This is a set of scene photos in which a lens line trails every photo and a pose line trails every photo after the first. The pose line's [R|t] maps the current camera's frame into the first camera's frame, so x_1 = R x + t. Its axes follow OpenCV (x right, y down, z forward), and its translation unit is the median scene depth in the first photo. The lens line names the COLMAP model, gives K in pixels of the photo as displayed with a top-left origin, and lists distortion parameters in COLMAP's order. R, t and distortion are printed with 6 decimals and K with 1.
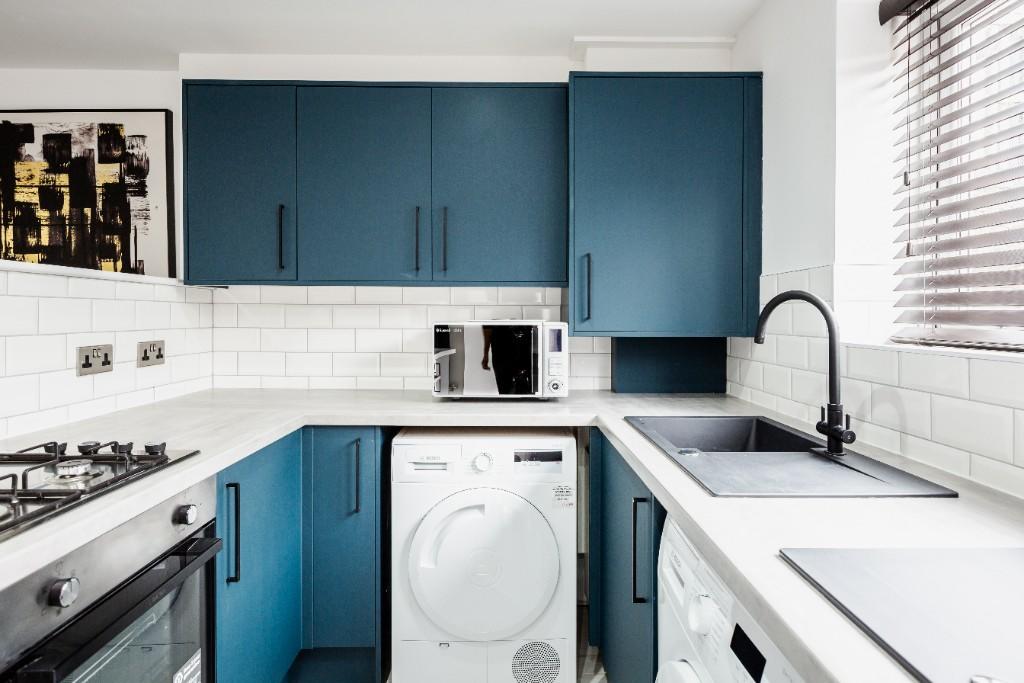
lens RADIAL K [[581.4, 0, 526.3], [0, 581.4, 312.2], [0, 0, 1]] dist [0.004638, 0.001122]
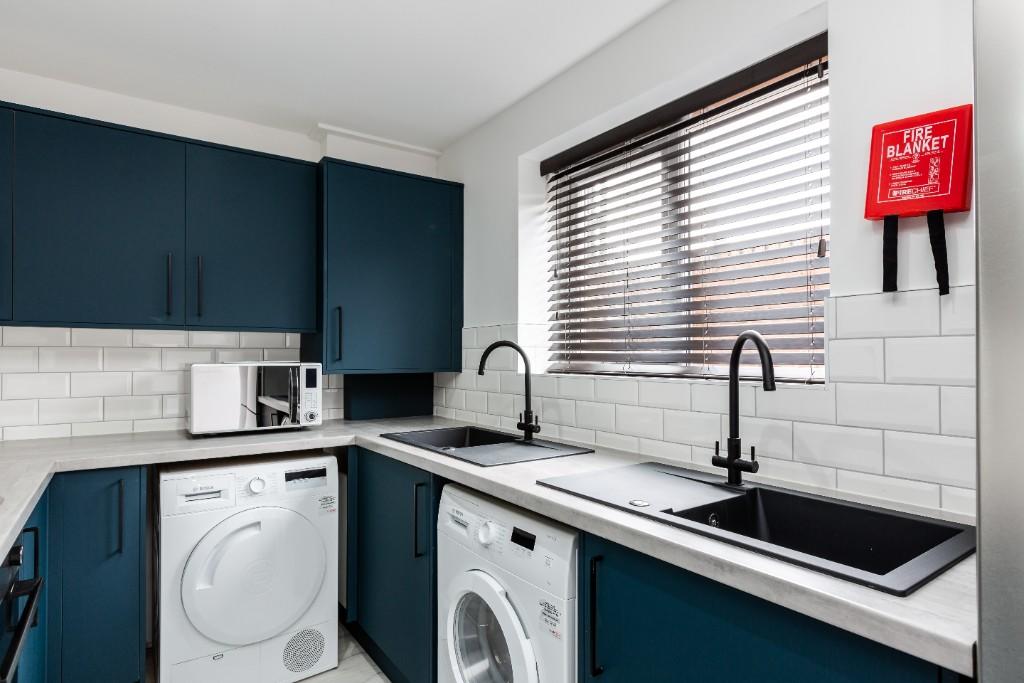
lens RADIAL K [[547.8, 0, 512.0], [0, 547.8, 341.5], [0, 0, 1]] dist [0.000496, 0.000131]
pose [[0.831282, 0.009671, 0.555767, -0.225254], [0.002056, 0.999788, -0.020474, -0.002591], [-0.555847, 0.018162, 0.831086, -0.158325]]
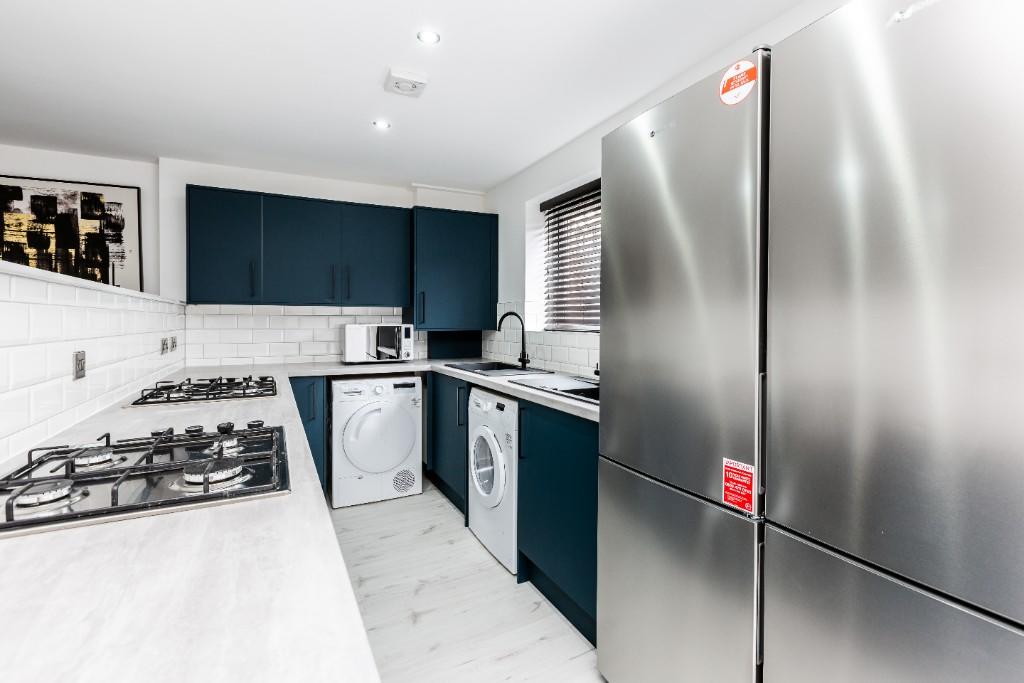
lens RADIAL K [[472.2, 0, 518.4], [0, 472.2, 310.3], [0, 0, 1]] dist [0.000380, 0.000010]
pose [[0.898696, 0.005789, 0.438533, -0.327857], [0.000993, 0.999883, -0.015234, -0.006584], [-0.438570, 0.014126, 0.898586, -0.685367]]
